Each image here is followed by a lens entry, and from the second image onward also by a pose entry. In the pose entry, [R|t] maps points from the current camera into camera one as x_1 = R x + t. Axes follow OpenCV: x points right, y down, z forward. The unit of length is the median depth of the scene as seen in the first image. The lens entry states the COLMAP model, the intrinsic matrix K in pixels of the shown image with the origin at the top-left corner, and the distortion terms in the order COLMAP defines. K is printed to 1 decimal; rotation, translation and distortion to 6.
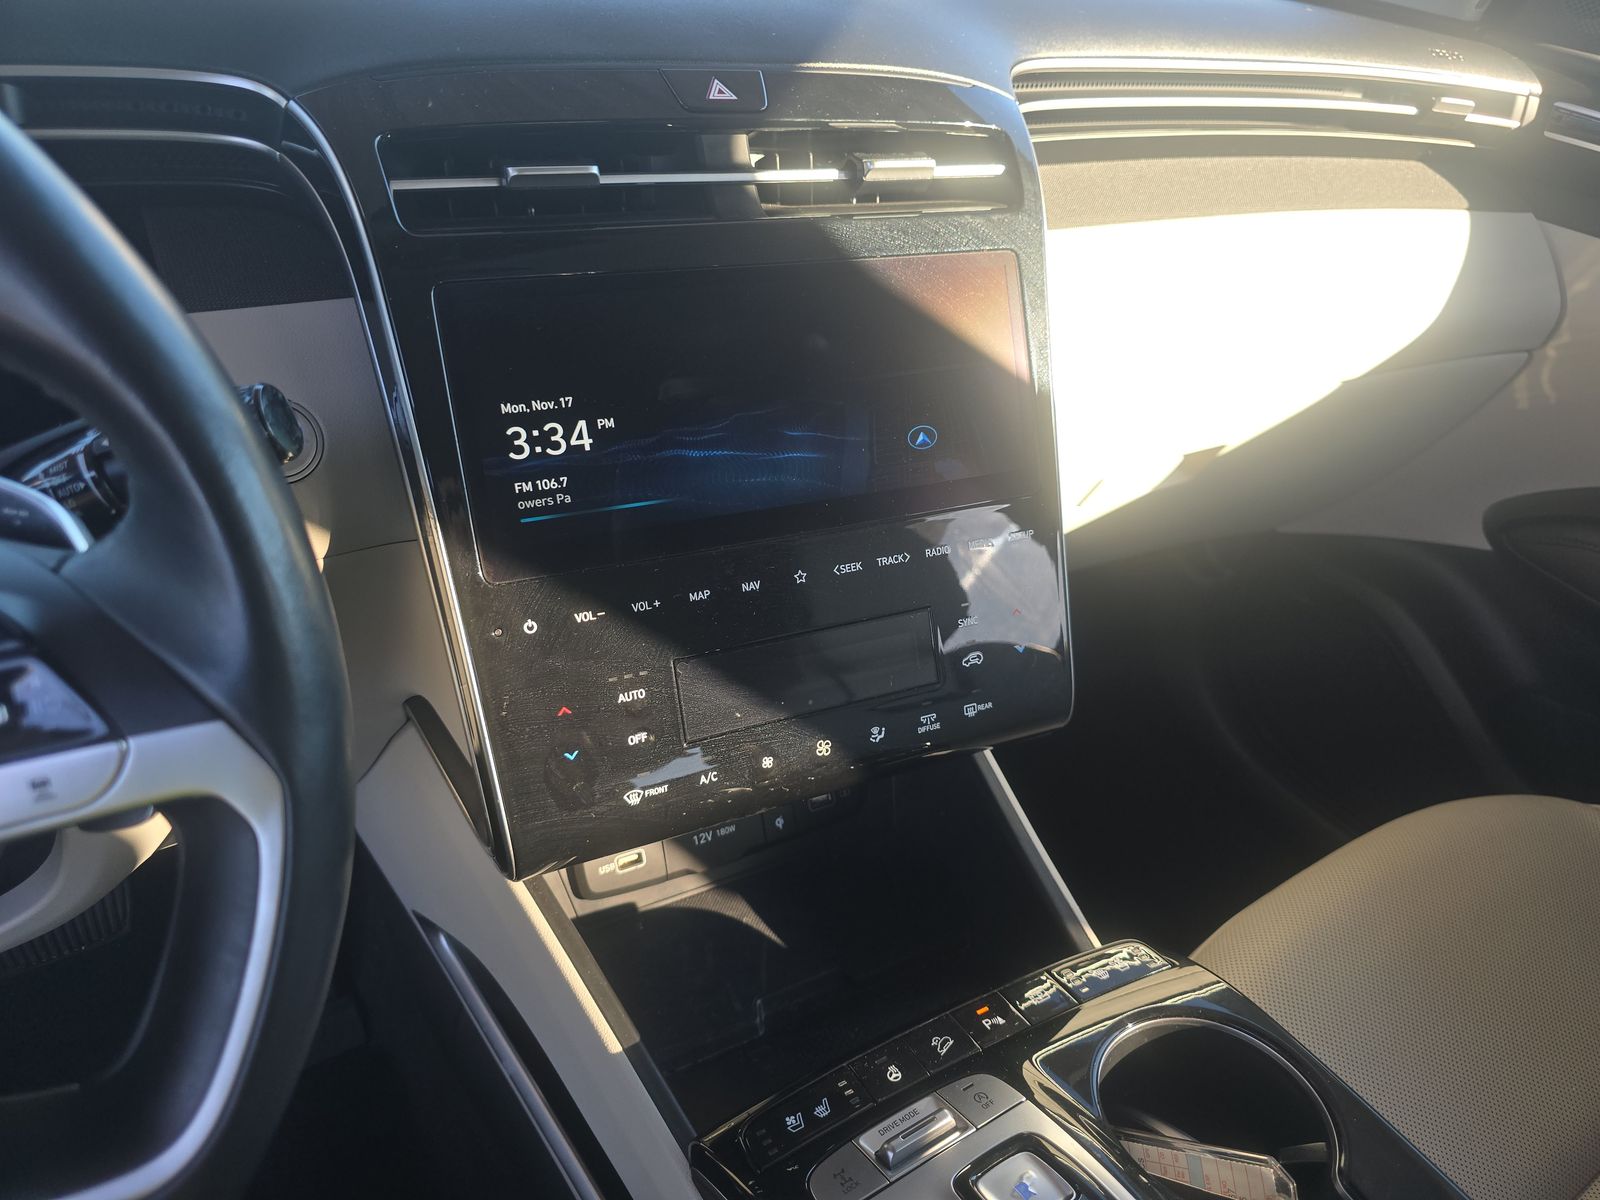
lens RADIAL K [[1070.4, 0, 790.3], [0, 1070.4, 601.9], [0, 0, 1]] dist [0.000602, -0.019564]
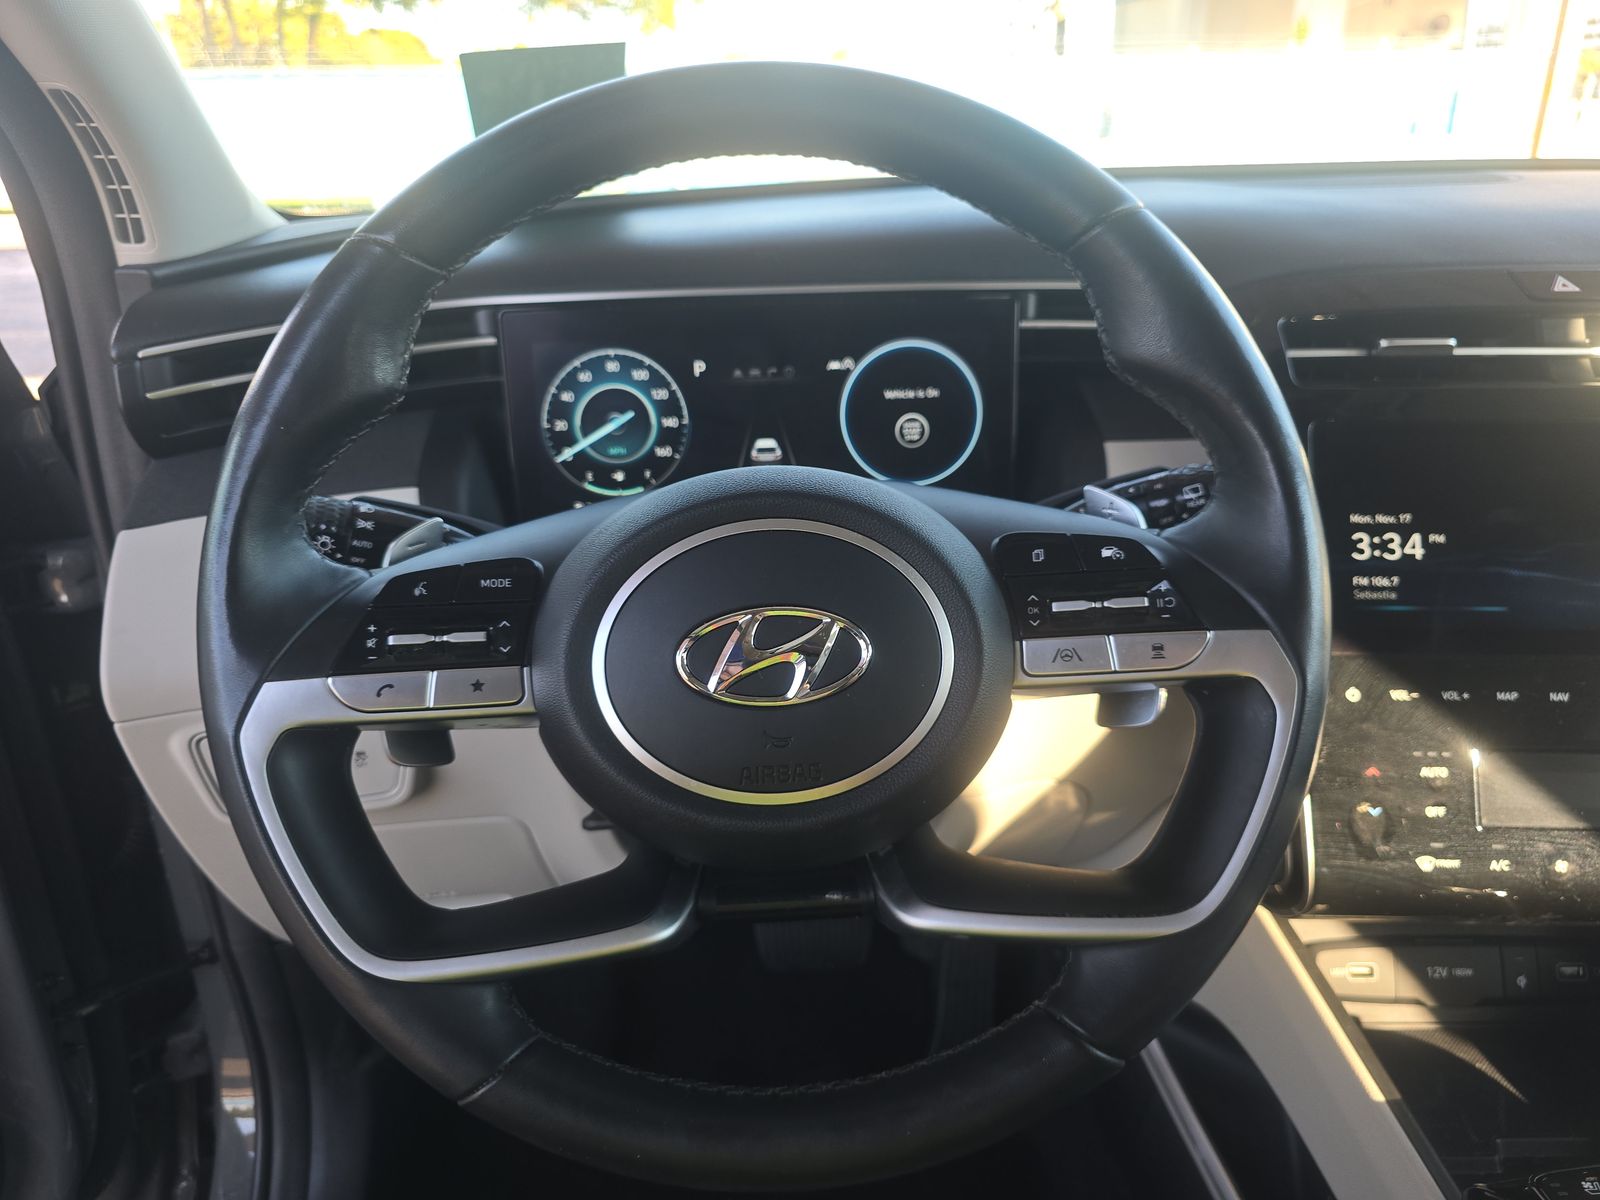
lens RADIAL K [[1070.4, 0, 809.0], [0, 1070.4, 595.9], [0, 0, 1]] dist [0.000602, -0.019564]
pose [[0.865195, 0.085961, -0.494012, -0.182547], [-0.197157, 0.964165, -0.177524, 0.245614], [0.461049, 0.250991, 0.851139, -0.330652]]
